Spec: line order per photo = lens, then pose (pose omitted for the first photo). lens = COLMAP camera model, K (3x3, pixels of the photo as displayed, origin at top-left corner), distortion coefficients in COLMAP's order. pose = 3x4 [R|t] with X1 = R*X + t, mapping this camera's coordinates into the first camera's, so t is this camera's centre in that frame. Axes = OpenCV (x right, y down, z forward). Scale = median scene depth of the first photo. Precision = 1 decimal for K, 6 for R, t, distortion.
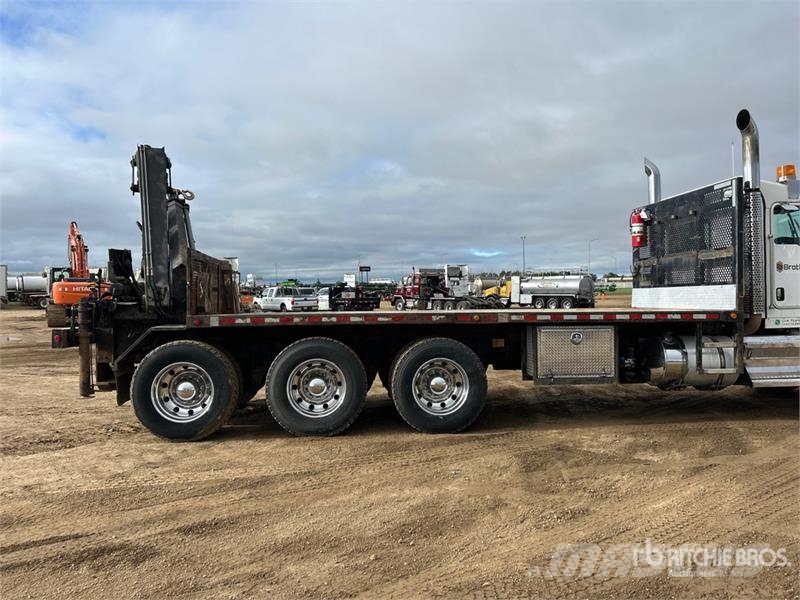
lens RADIAL K [[599.0, 0, 397.1], [0, 599.0, 297.4], [0, 0, 1]] dist [0.056240, -0.082491]
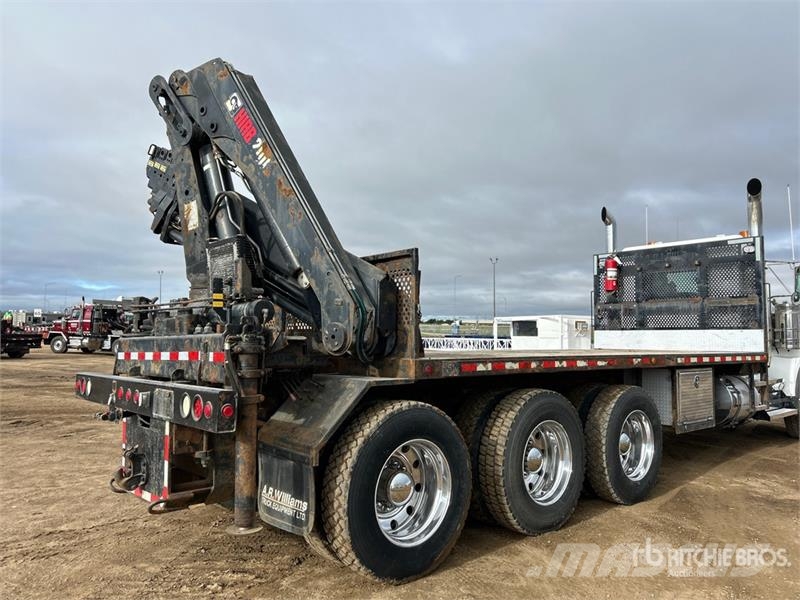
lens RADIAL K [[599.0, 0, 397.1], [0, 599.0, 297.4], [0, 0, 1]] dist [0.056240, -0.082491]
pose [[0.808622, 0.054277, 0.585820, -0.582107], [-0.015378, 0.997345, -0.071179, 0.009110], [-0.588128, 0.048549, 0.807310, 0.426704]]
